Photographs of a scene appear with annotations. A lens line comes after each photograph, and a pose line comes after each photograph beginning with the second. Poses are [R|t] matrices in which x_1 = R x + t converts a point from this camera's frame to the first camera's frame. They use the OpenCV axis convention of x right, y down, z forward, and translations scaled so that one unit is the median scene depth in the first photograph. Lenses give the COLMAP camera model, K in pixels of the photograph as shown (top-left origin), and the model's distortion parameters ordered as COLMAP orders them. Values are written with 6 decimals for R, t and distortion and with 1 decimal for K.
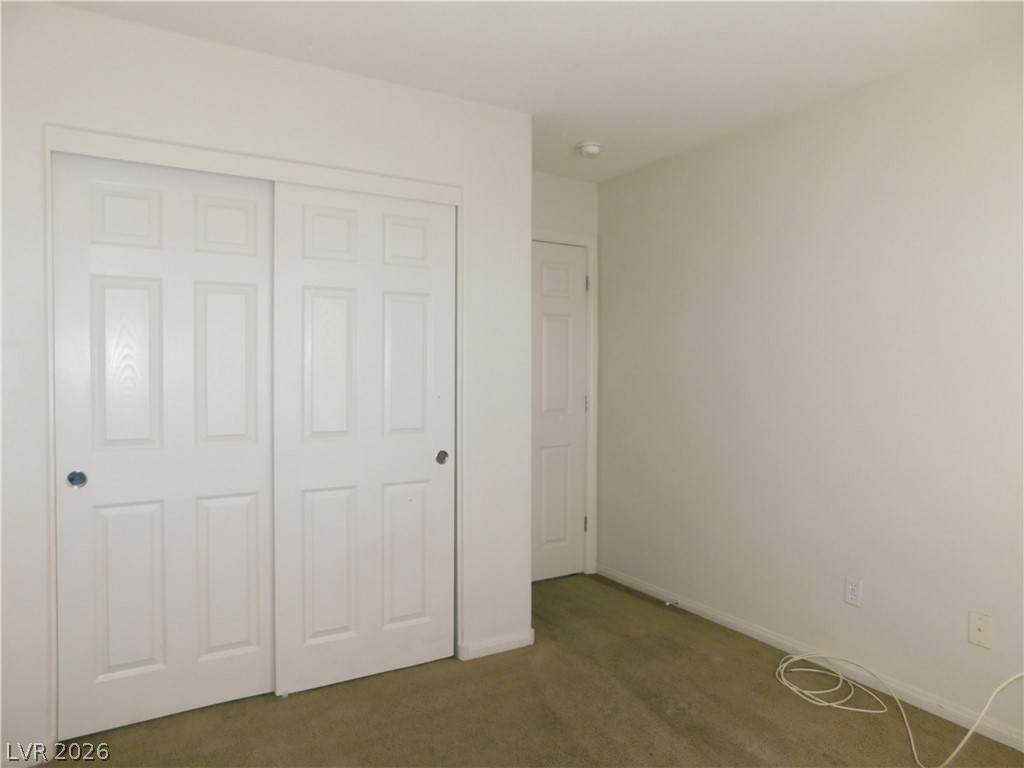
lens RADIAL K [[732.0, 0, 498.9], [0, 732.0, 367.8], [0, 0, 1]] dist [-0.011955, 0.006867]
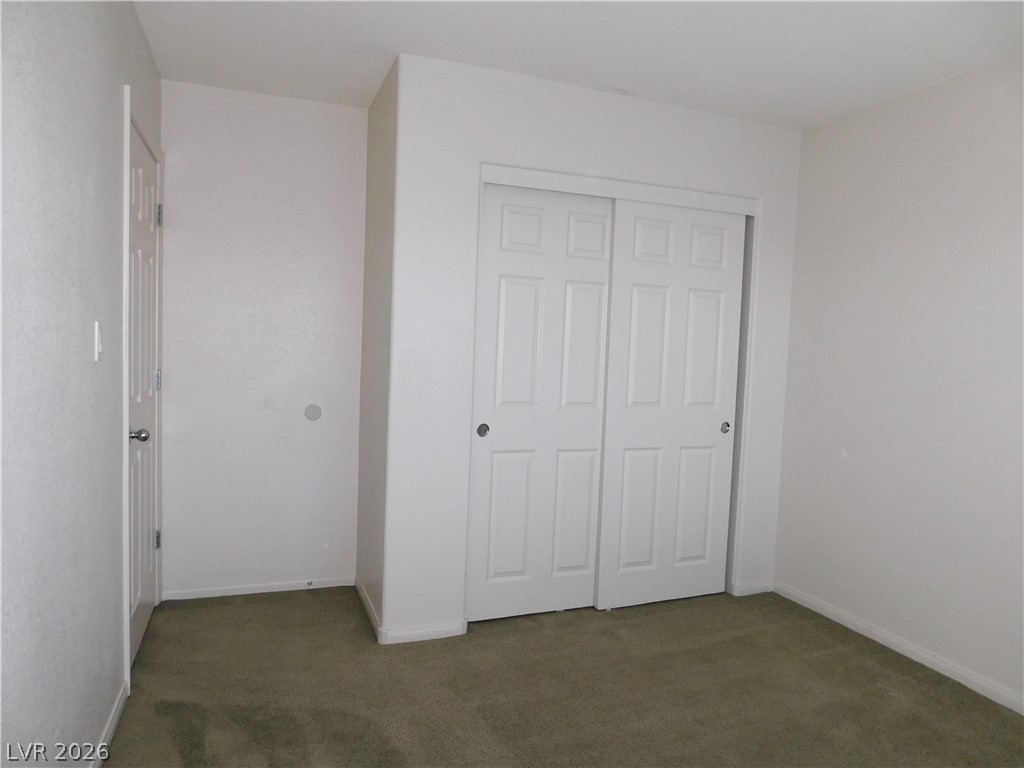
lens RADIAL K [[678.8, 0, 467.9], [0, 678.8, 382.3], [0, 0, 1]] dist [-0.067745, 0.059331]
pose [[0.979739, 0.033031, -0.197535, -0.239288], [-0.022493, 0.998213, 0.055356, -0.002882], [0.199011, -0.049791, 0.978732, -0.131189]]
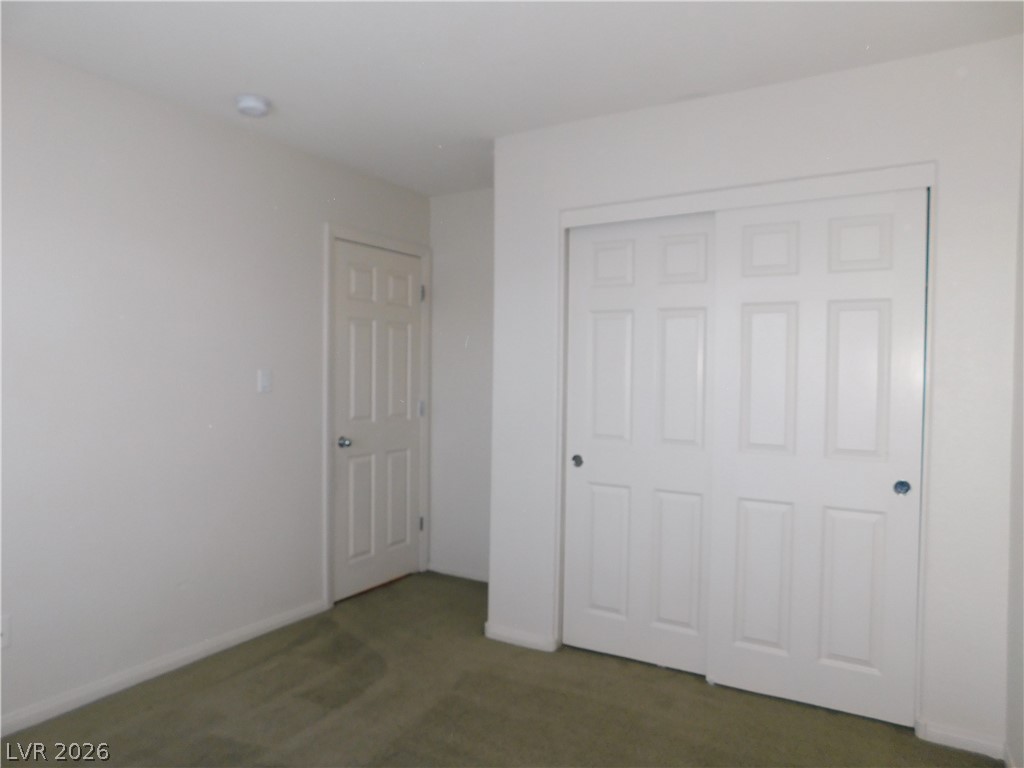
lens RADIAL K [[678.8, 0, 498.8], [0, 678.8, 376.8], [0, 0, 1]] dist [-0.067745, 0.059331]
pose [[0.467937, 0.001280, -0.883761, 0.336685], [-0.012507, 0.999908, -0.005175, 0.002766], [0.883673, 0.013475, 0.467910, 0.195558]]
